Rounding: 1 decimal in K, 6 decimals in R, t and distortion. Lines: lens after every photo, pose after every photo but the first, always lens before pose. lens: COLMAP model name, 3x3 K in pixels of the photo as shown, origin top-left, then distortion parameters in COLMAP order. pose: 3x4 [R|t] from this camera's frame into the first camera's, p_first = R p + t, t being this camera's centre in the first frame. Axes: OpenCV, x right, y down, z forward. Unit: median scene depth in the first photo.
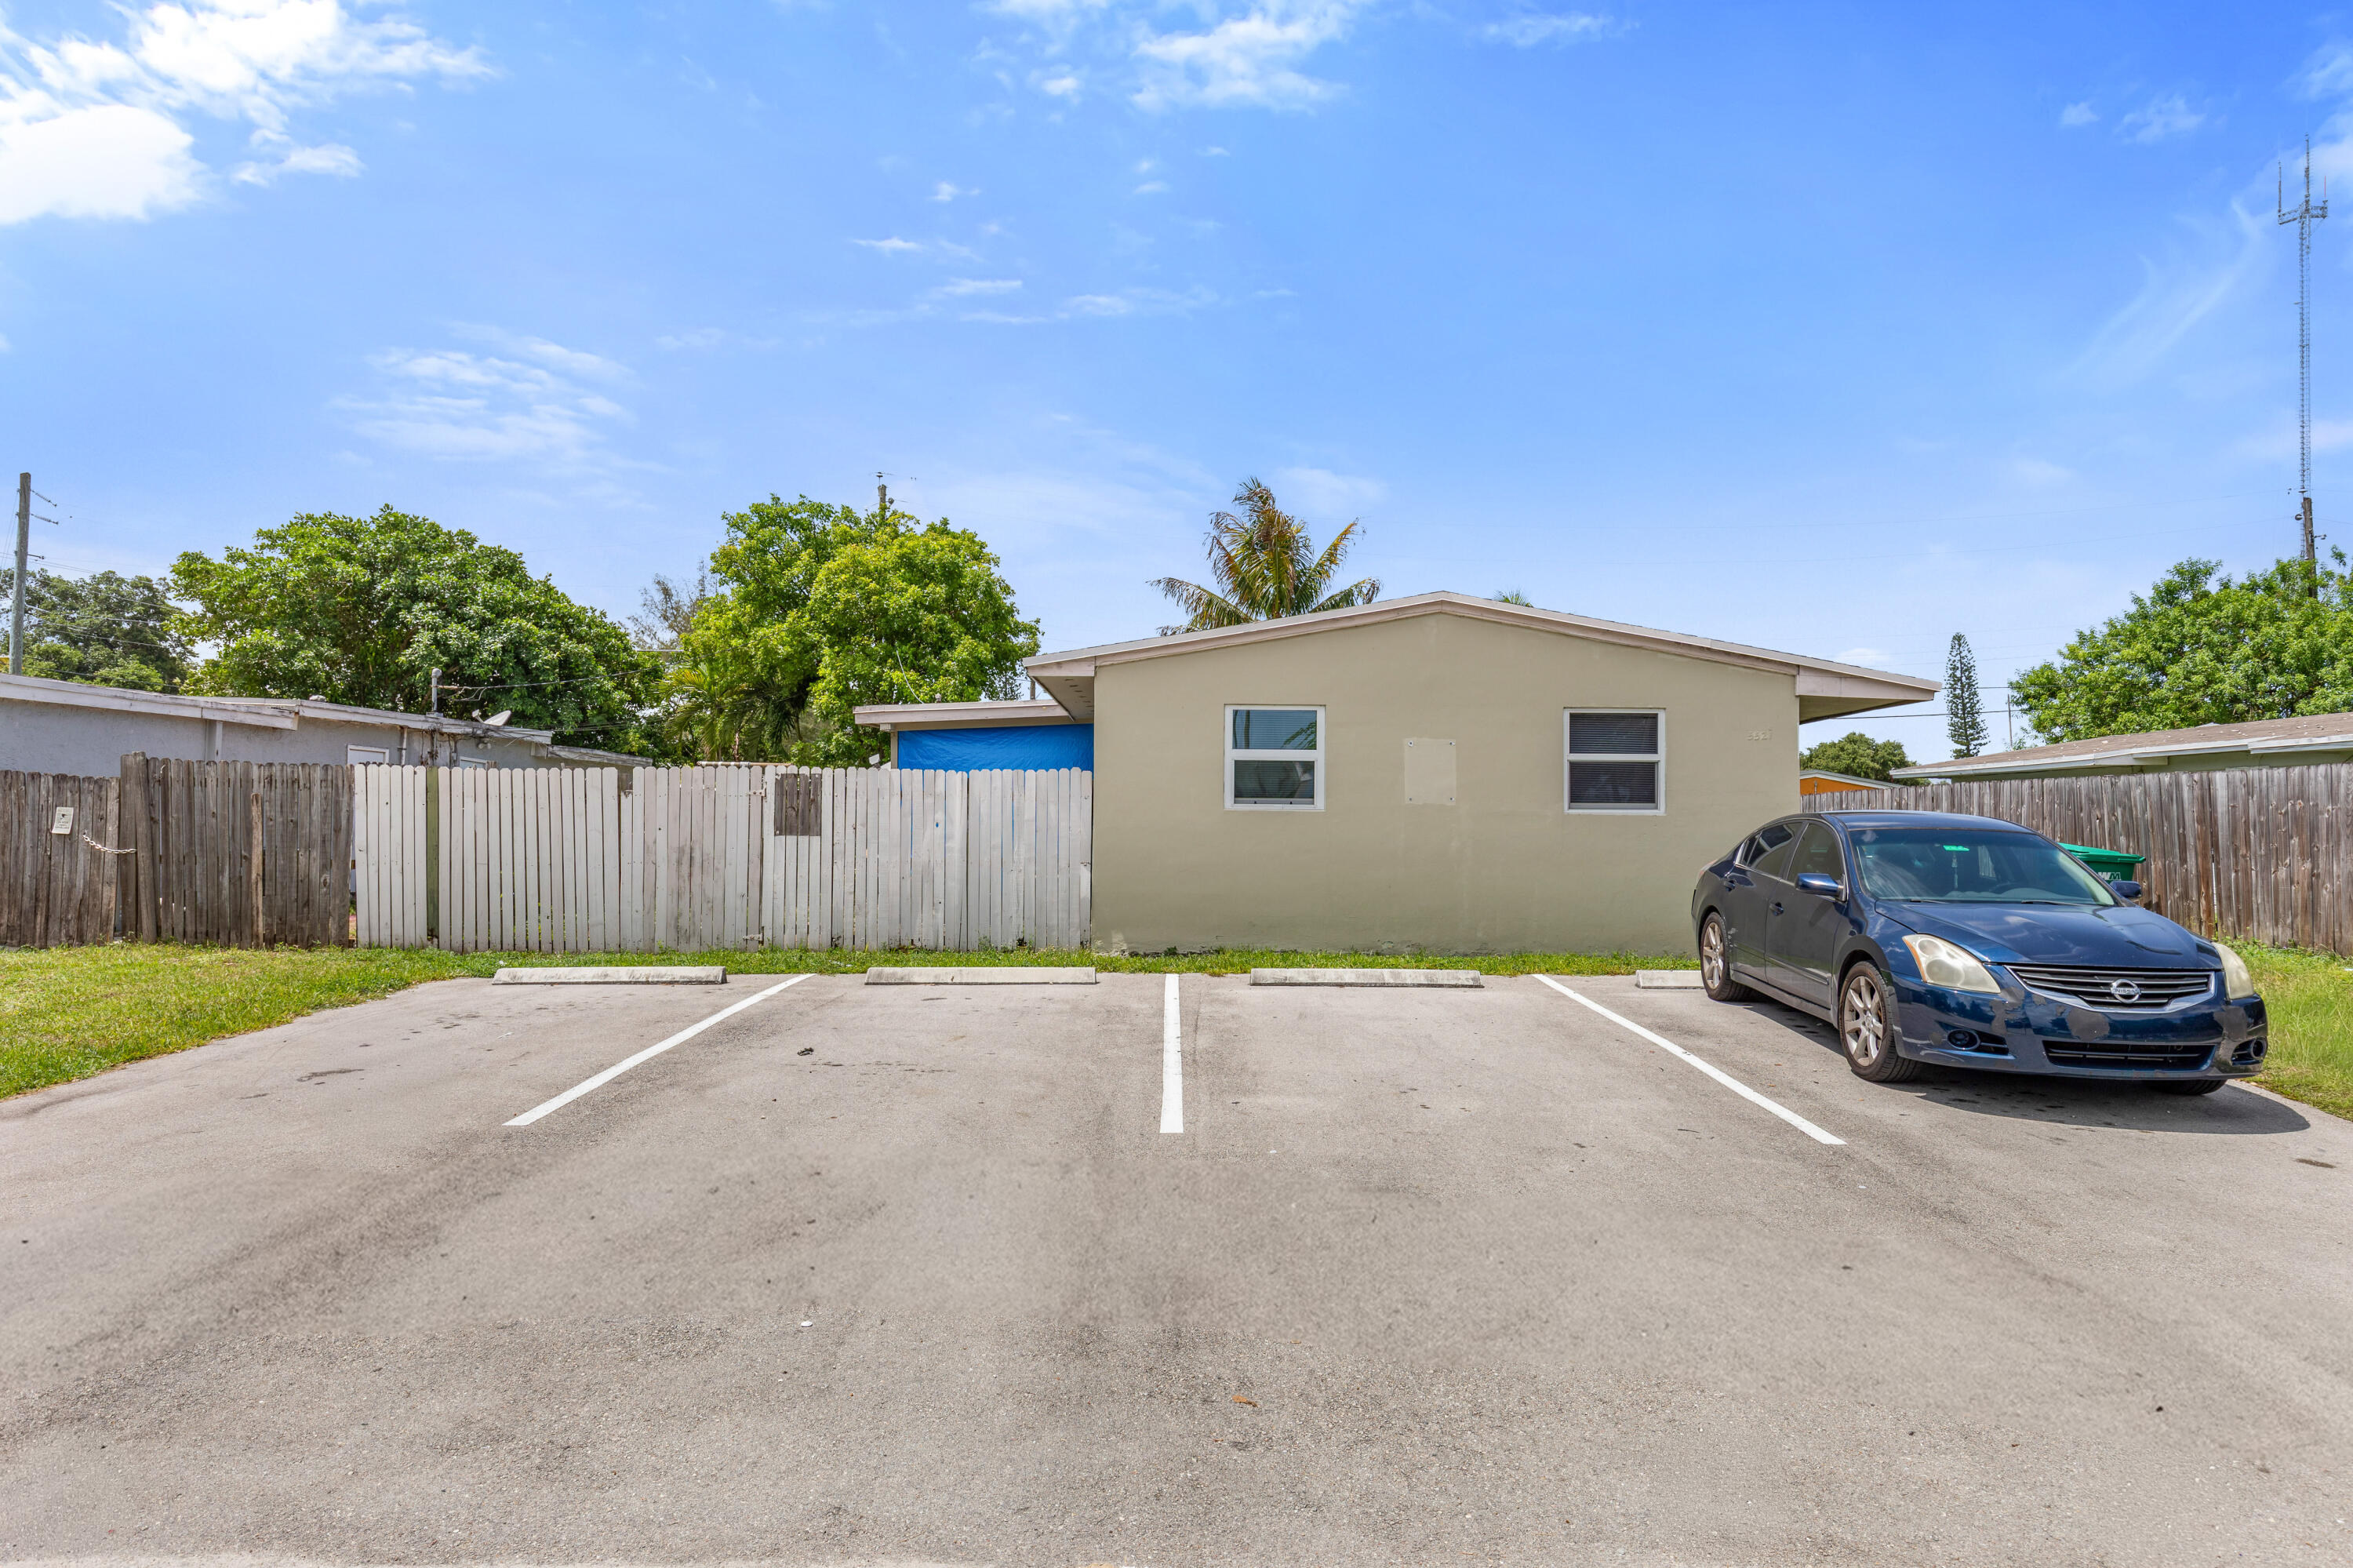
lens RADIAL K [[1454.8, 0, 1176.5], [0, 1454.8, 784.0], [0, 0, 1]] dist [0.006132, -0.002087]
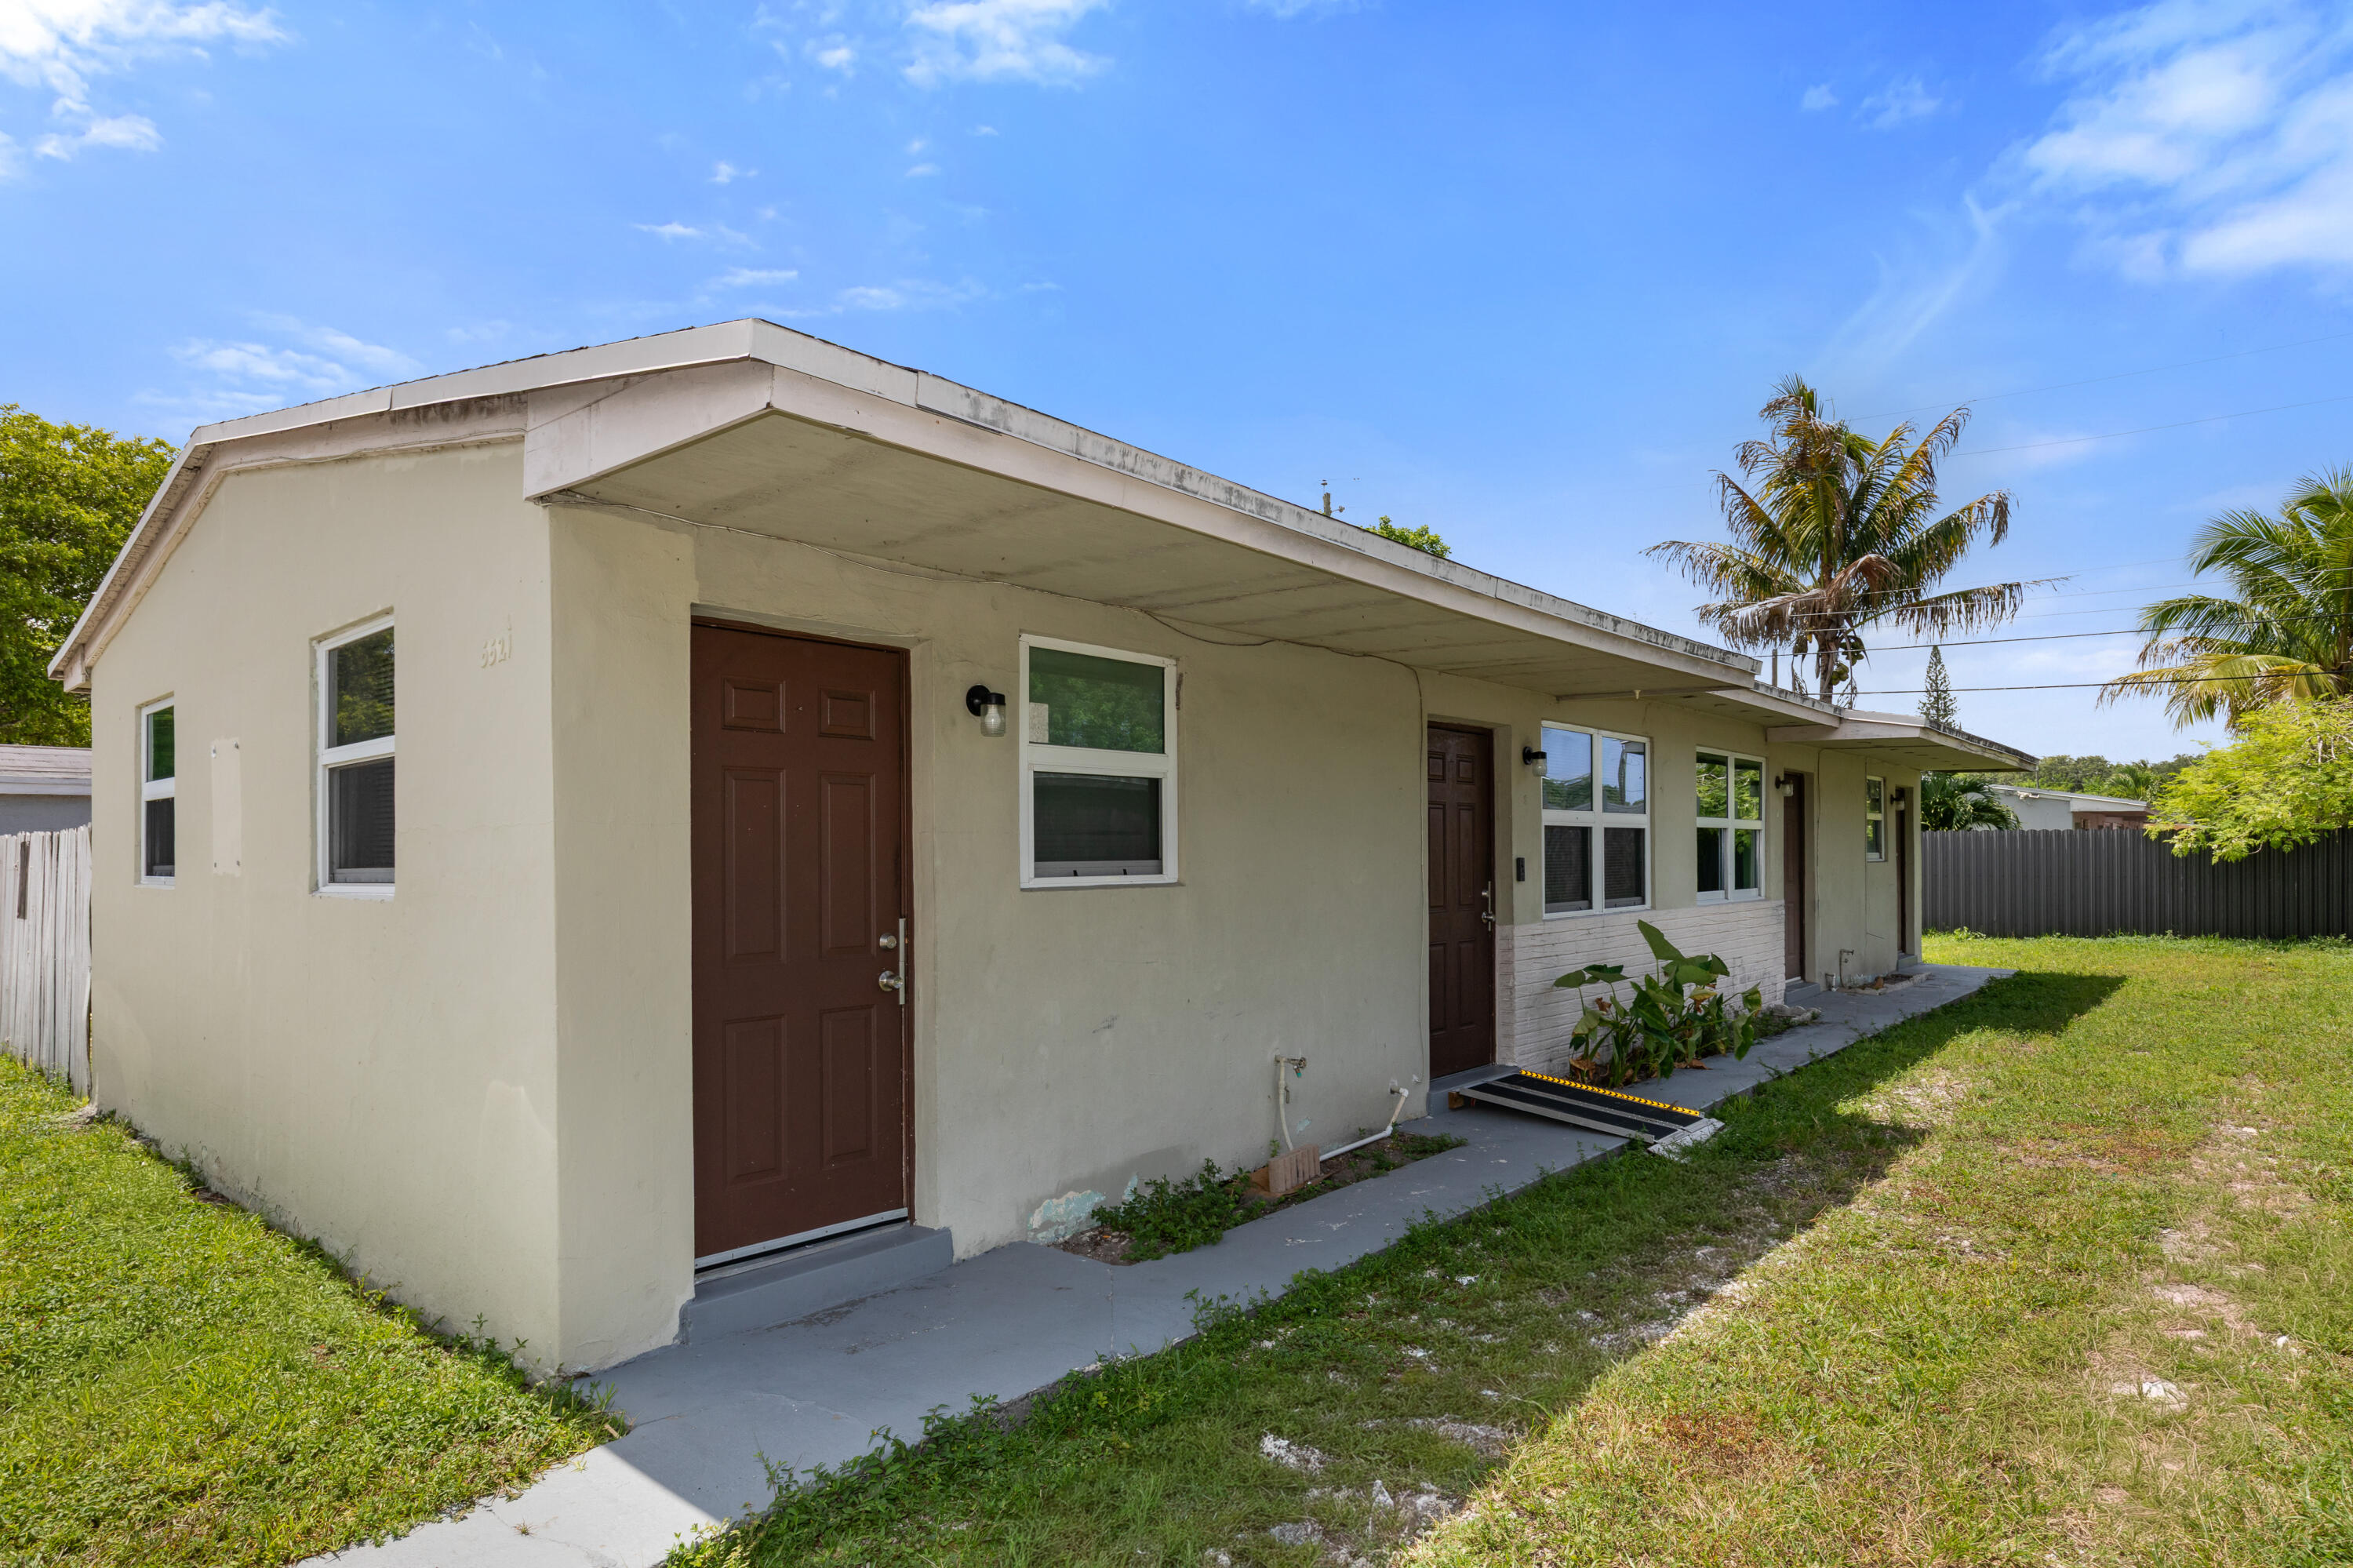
lens RADIAL K [[1318.4, 0, 1182.8], [0, 1318.4, 837.5], [0, 0, 1]] dist [-0.005029, -0.000418]
pose [[0.764726, -0.024384, -0.643894, 0.705202], [0.033557, 0.999435, 0.002005, 0.013334], [0.643482, -0.023140, 0.765112, 0.874837]]
